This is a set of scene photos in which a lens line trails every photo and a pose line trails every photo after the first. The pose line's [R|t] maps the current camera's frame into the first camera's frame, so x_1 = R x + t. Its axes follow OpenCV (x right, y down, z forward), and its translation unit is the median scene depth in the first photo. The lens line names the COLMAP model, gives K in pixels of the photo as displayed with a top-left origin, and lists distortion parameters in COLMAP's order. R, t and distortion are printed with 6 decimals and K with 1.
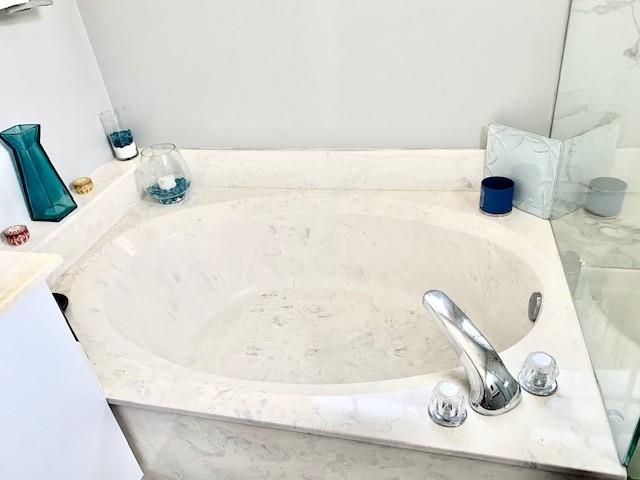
lens RADIAL K [[485.7, 0, 316.3], [0, 485.7, 243.2], [0, 0, 1]] dist [0.001009, -0.007175]
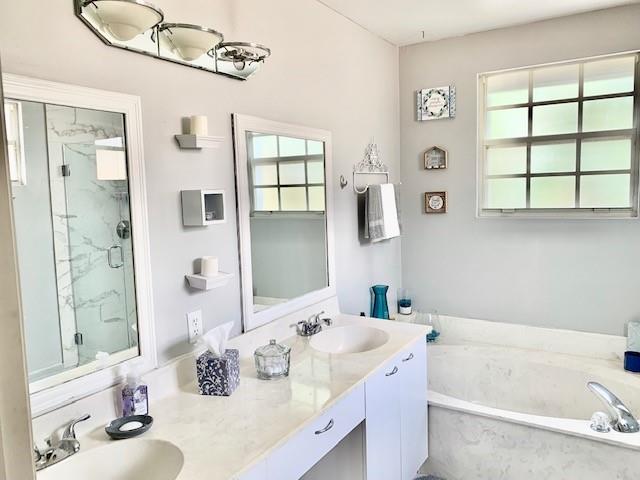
lens RADIAL K [[485.7, 0, 320.1], [0, 485.7, 235.4], [0, 0, 1]] dist [0.001009, -0.007175]
pose [[0.947541, 0.107847, -0.300892, -0.200062], [-0.231594, 0.880445, -0.413740, 0.440761], [0.220298, 0.461720, 0.859234, -0.861296]]
